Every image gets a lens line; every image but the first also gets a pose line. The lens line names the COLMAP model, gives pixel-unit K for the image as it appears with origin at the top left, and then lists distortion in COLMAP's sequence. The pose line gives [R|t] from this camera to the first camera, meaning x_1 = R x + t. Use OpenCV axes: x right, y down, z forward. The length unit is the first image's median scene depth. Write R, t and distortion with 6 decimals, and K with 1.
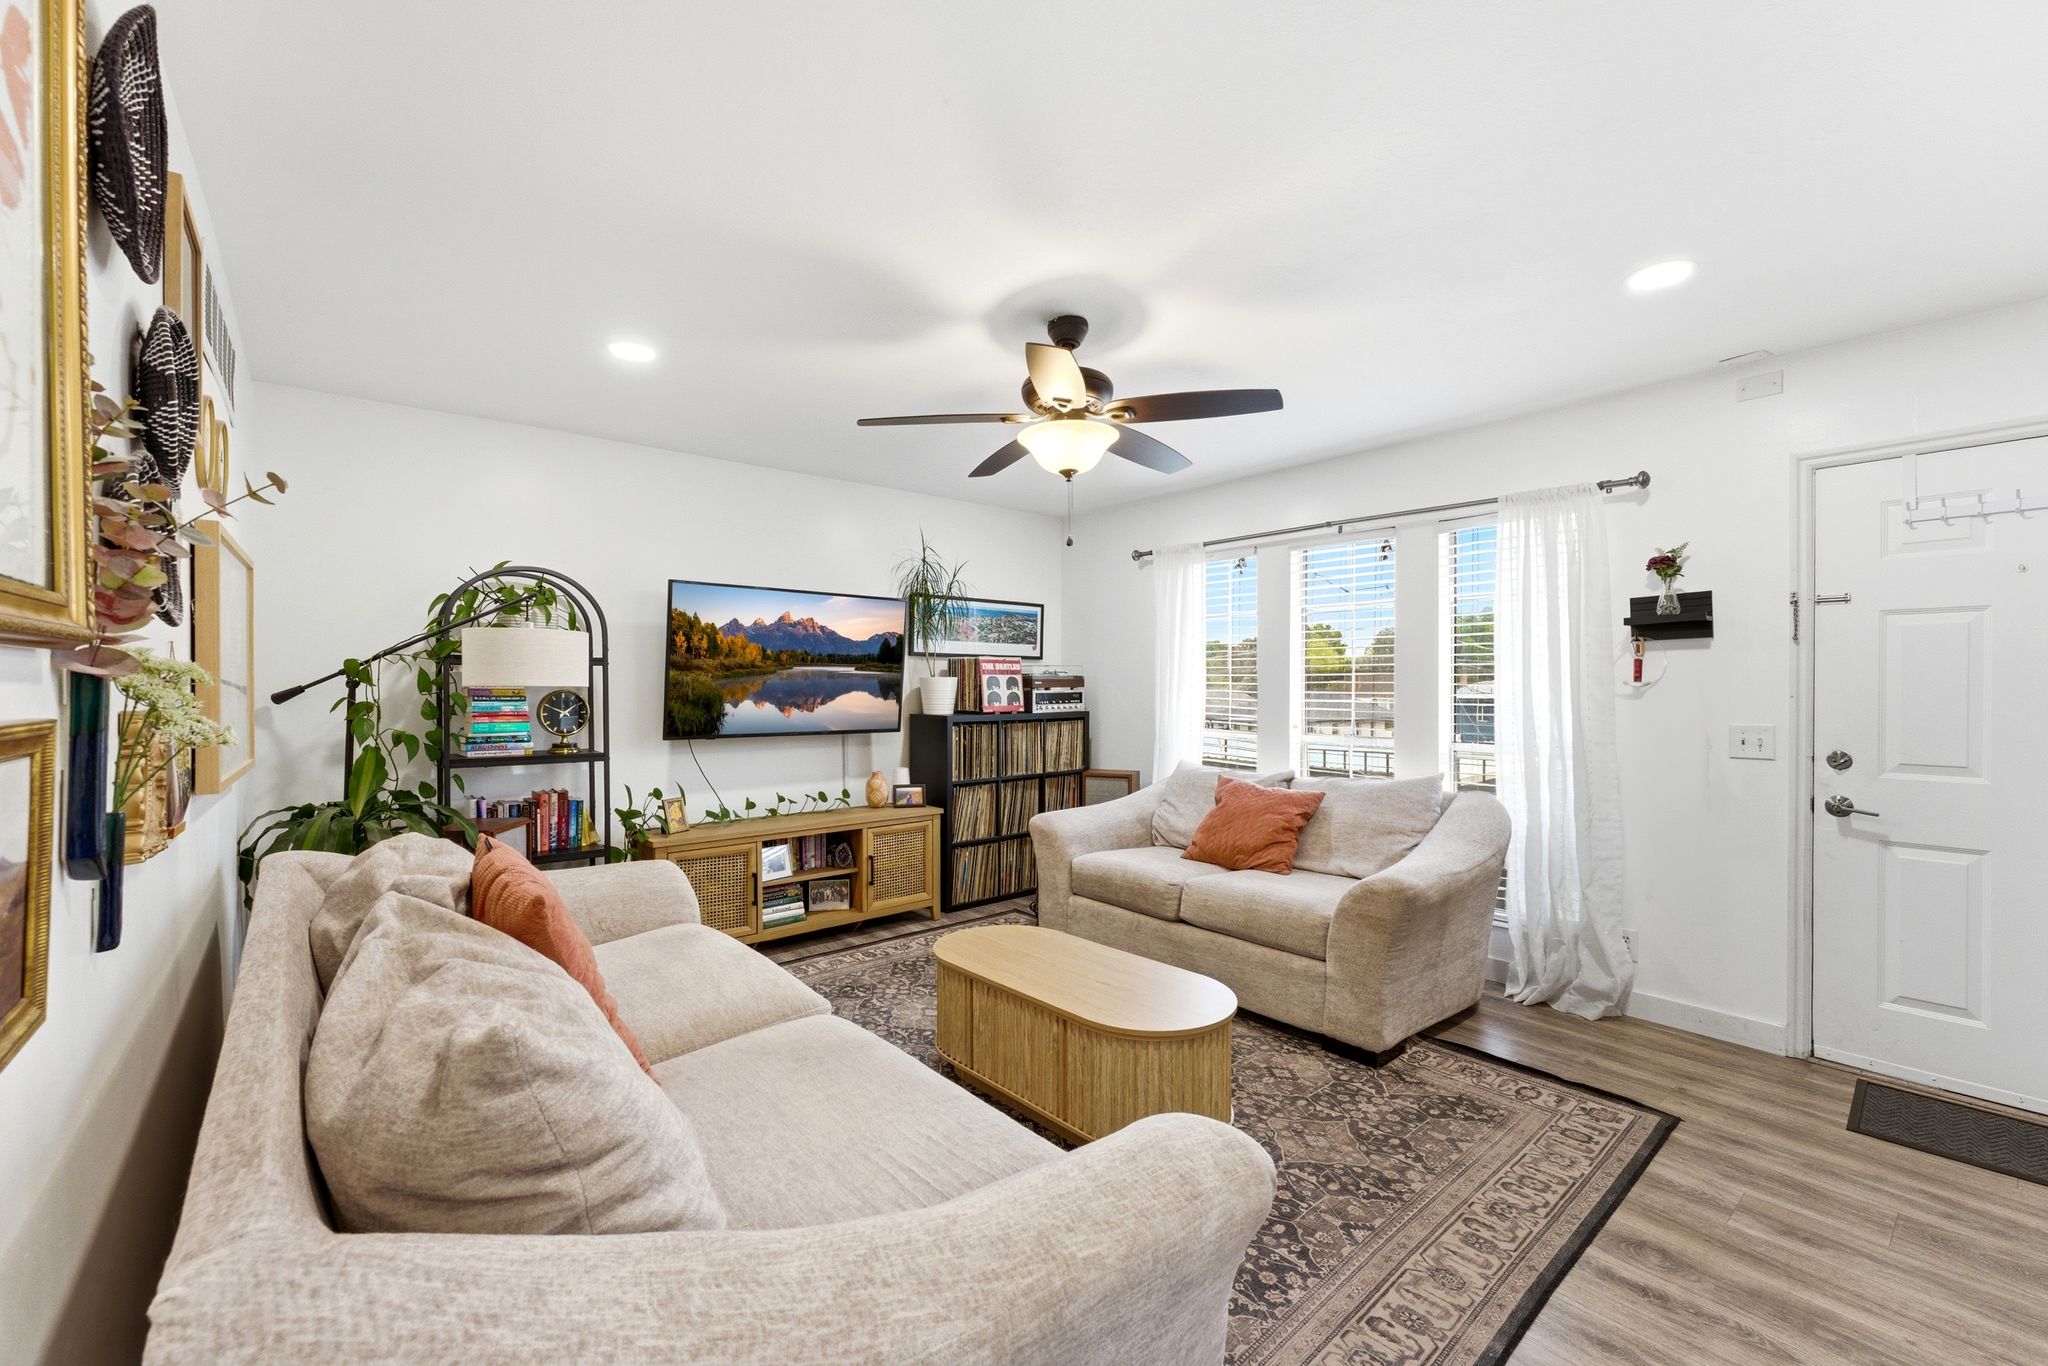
lens RADIAL K [[839.8, 0, 1018.6], [0, 839.8, 688.8], [0, 0, 1]] dist [-0.001356, -0.000090]
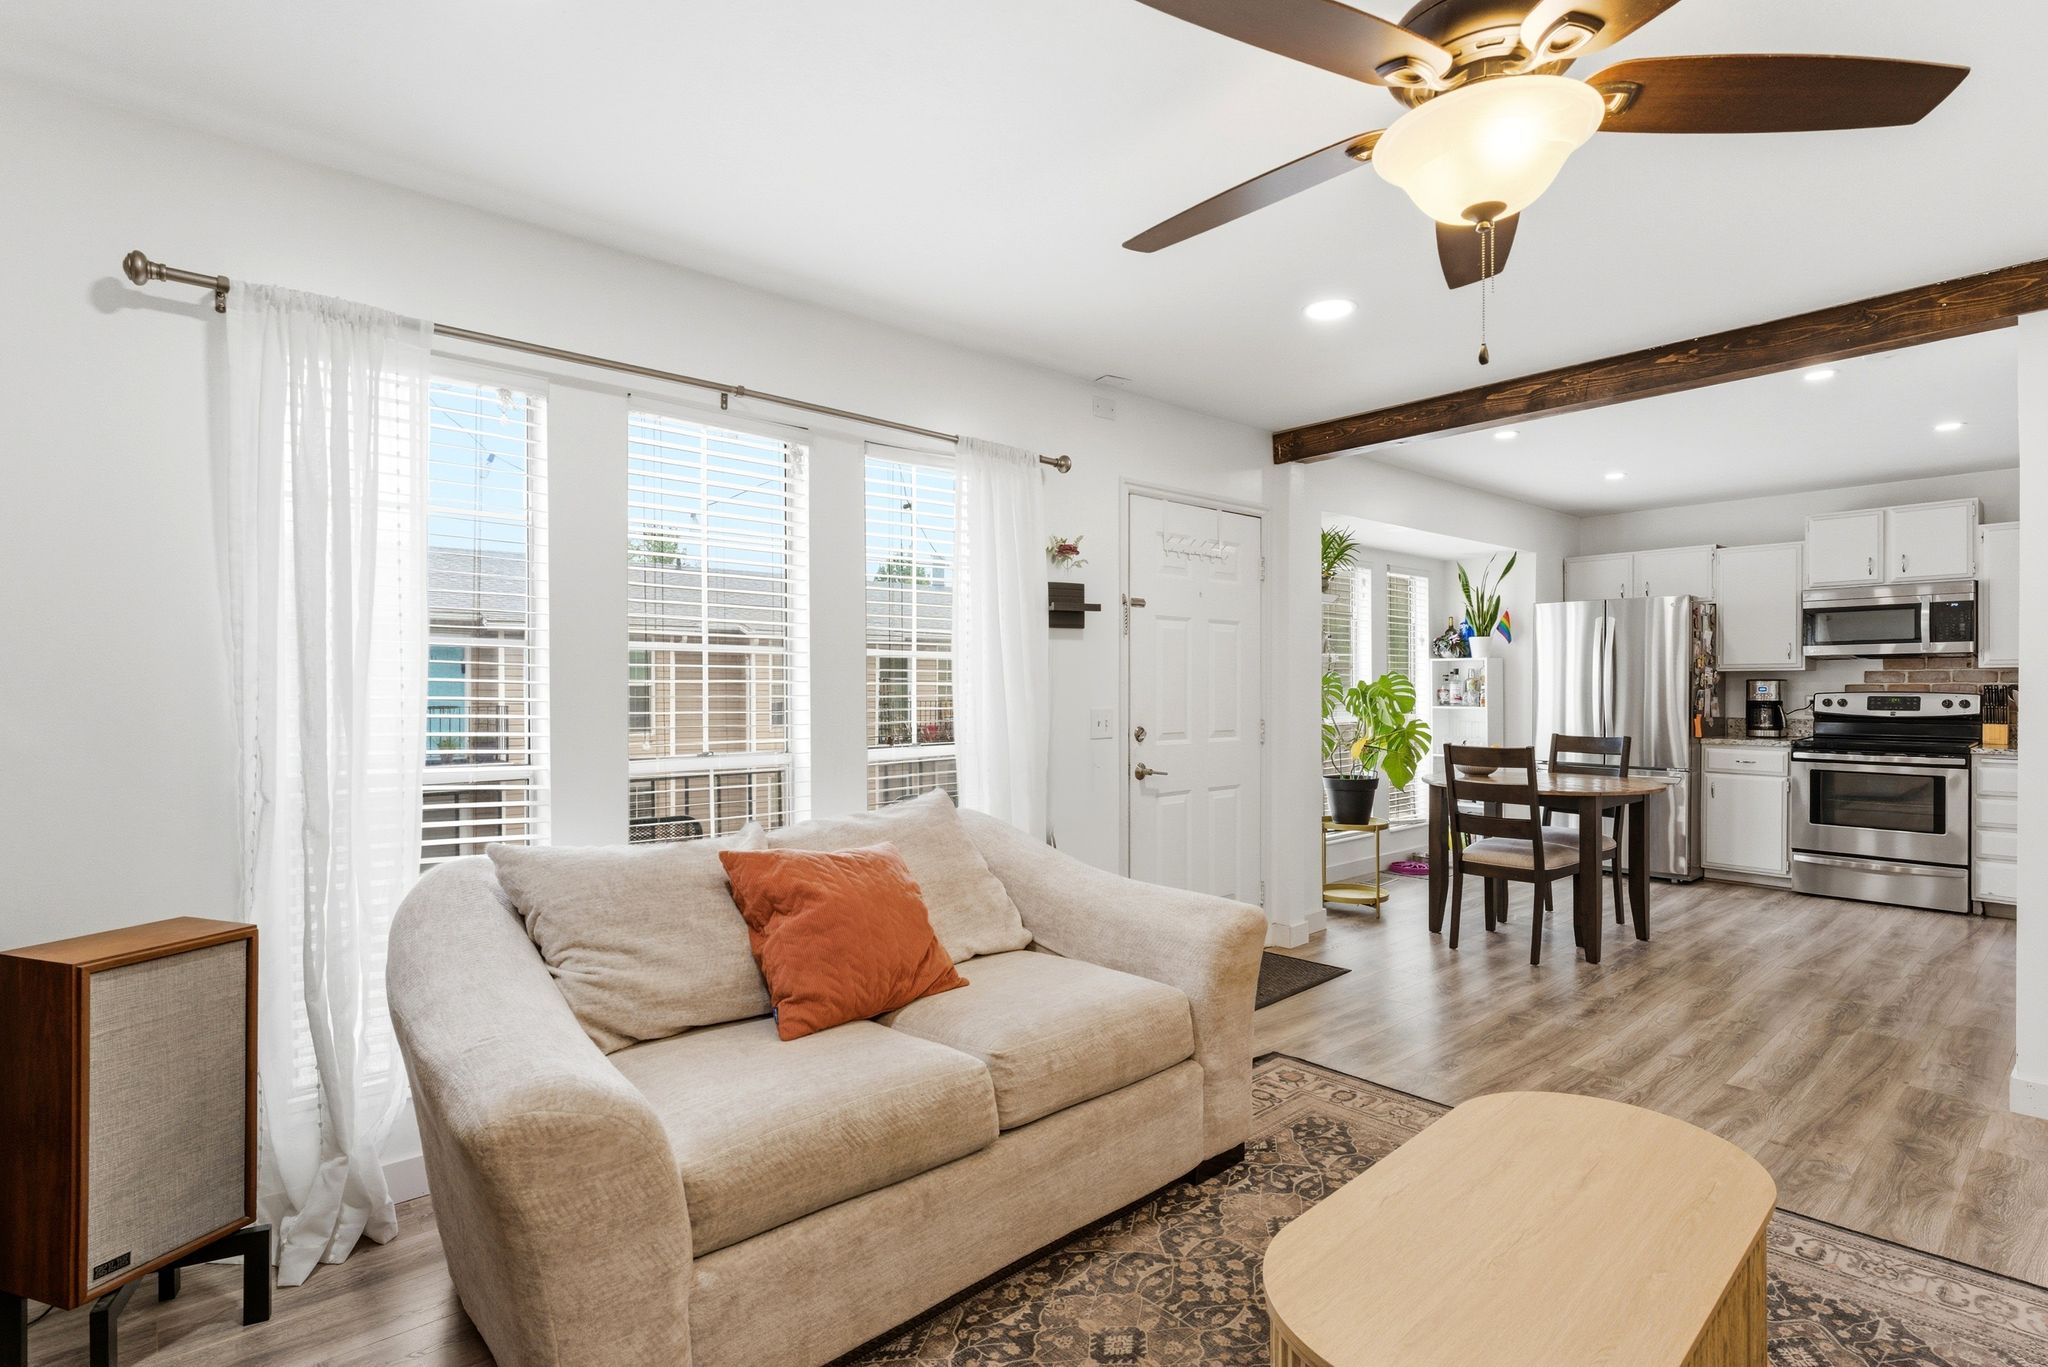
lens RADIAL K [[1001.7, 0, 1024.0], [0, 1001.7, 683.5], [0, 0, 1]] dist [0.000229, 0.000047]
pose [[-0.039659, 0.005251, 0.999199, -0.331105], [0.009269, 0.999945, -0.004887, 0.011487], [-0.999170, 0.009068, -0.039705, 0.834941]]
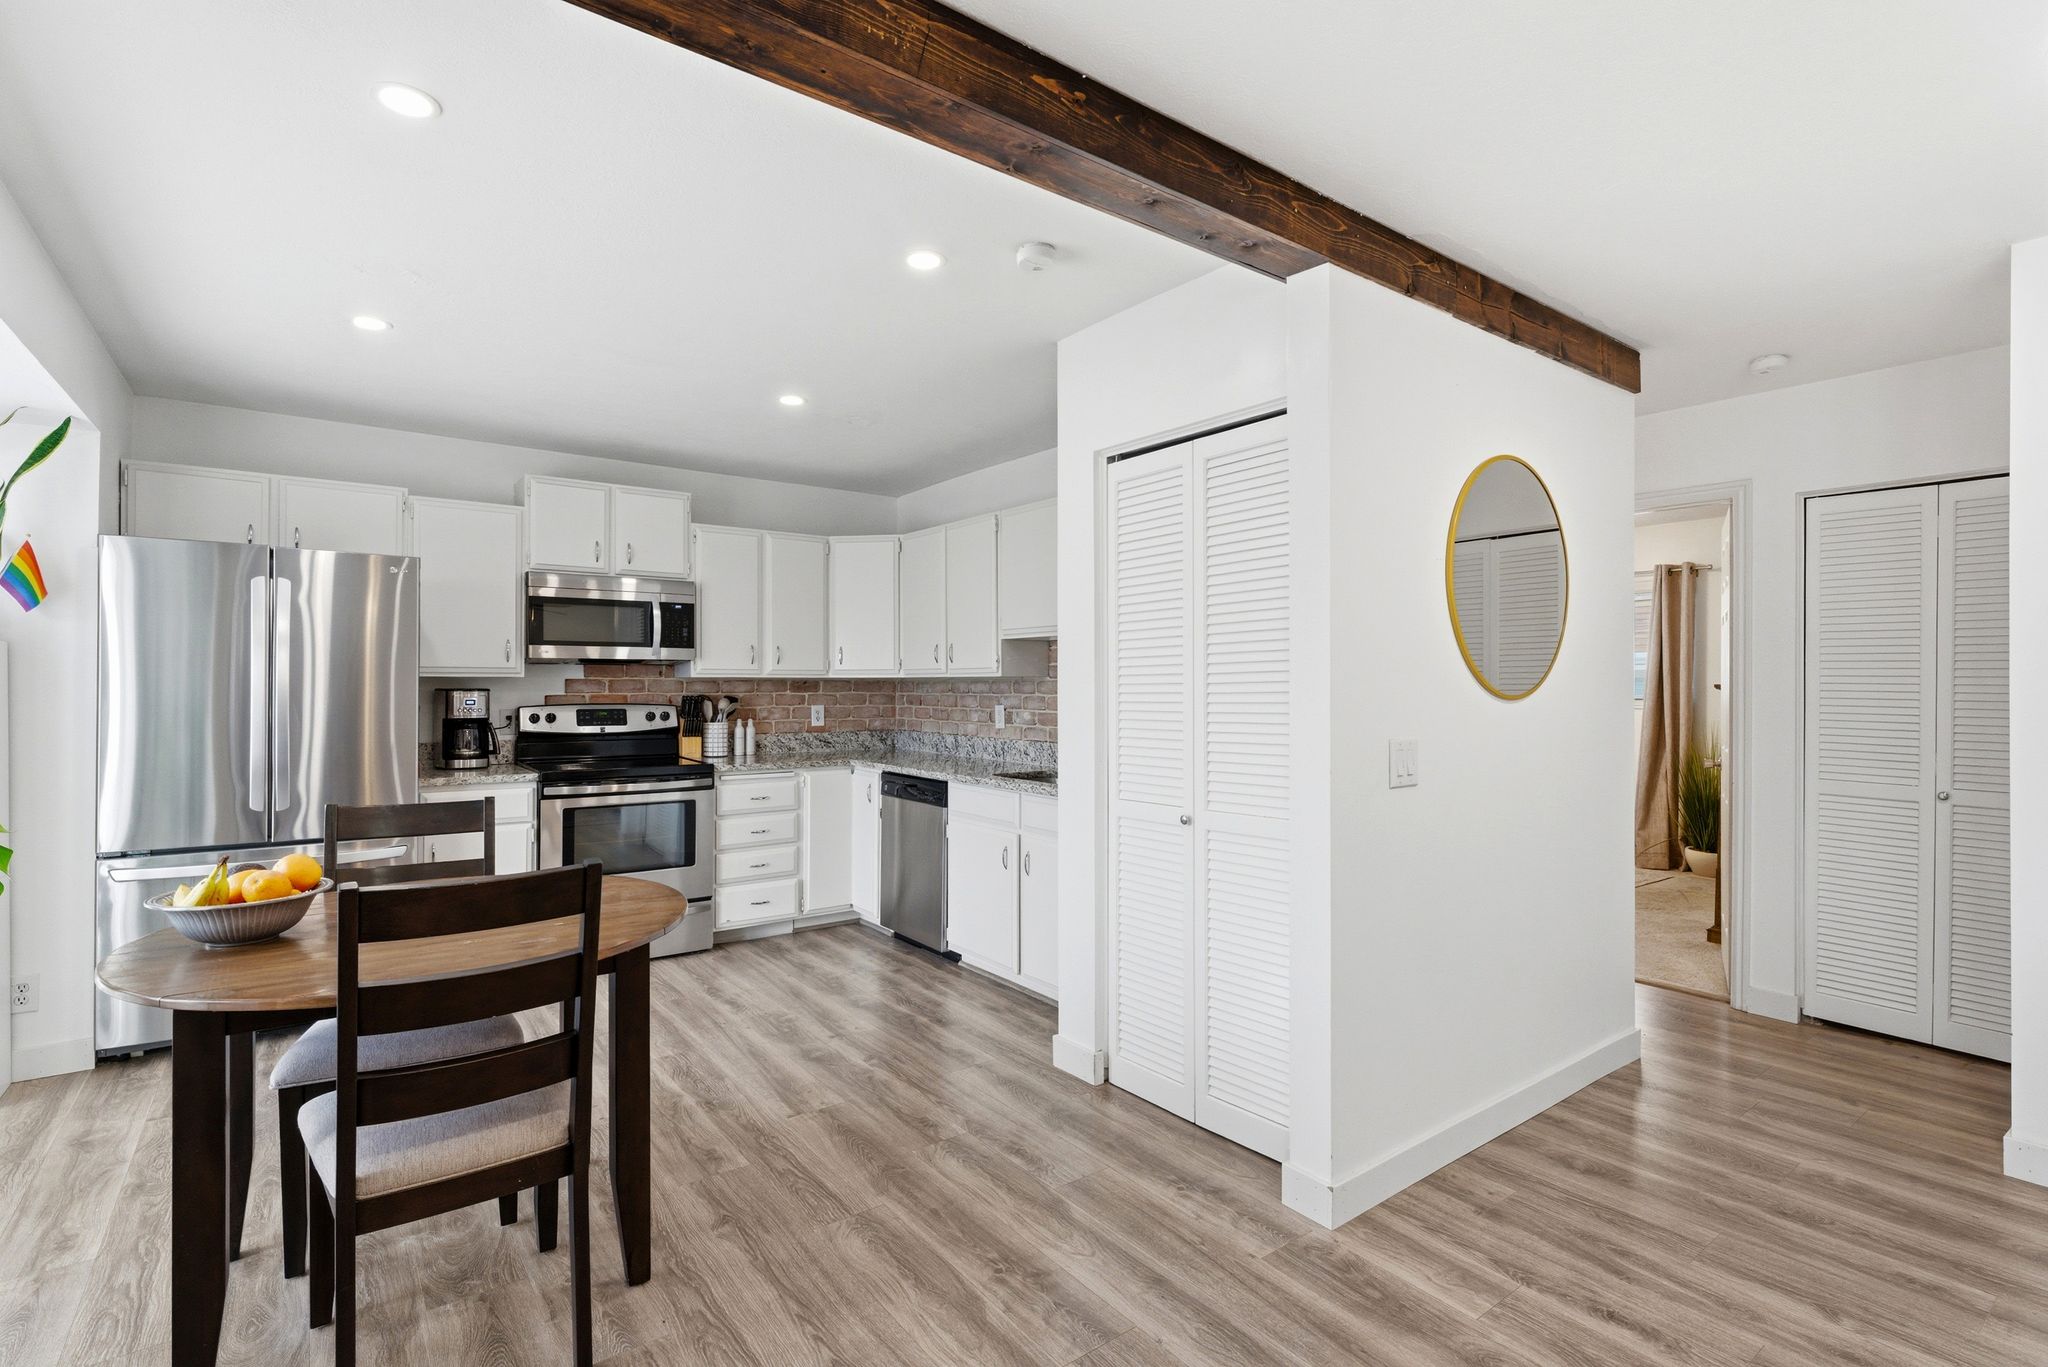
lens RADIAL K [[957.1, 0, 1019.9], [0, 957.1, 686.5], [0, 0, 1]] dist [0.000668, 0.000698]
pose [[-0.999001, 0.001384, 0.044661, 0.493685], [0.001781, 0.999959, 0.008855, -0.002531], [-0.044647, 0.008926, -0.998963, 0.673941]]
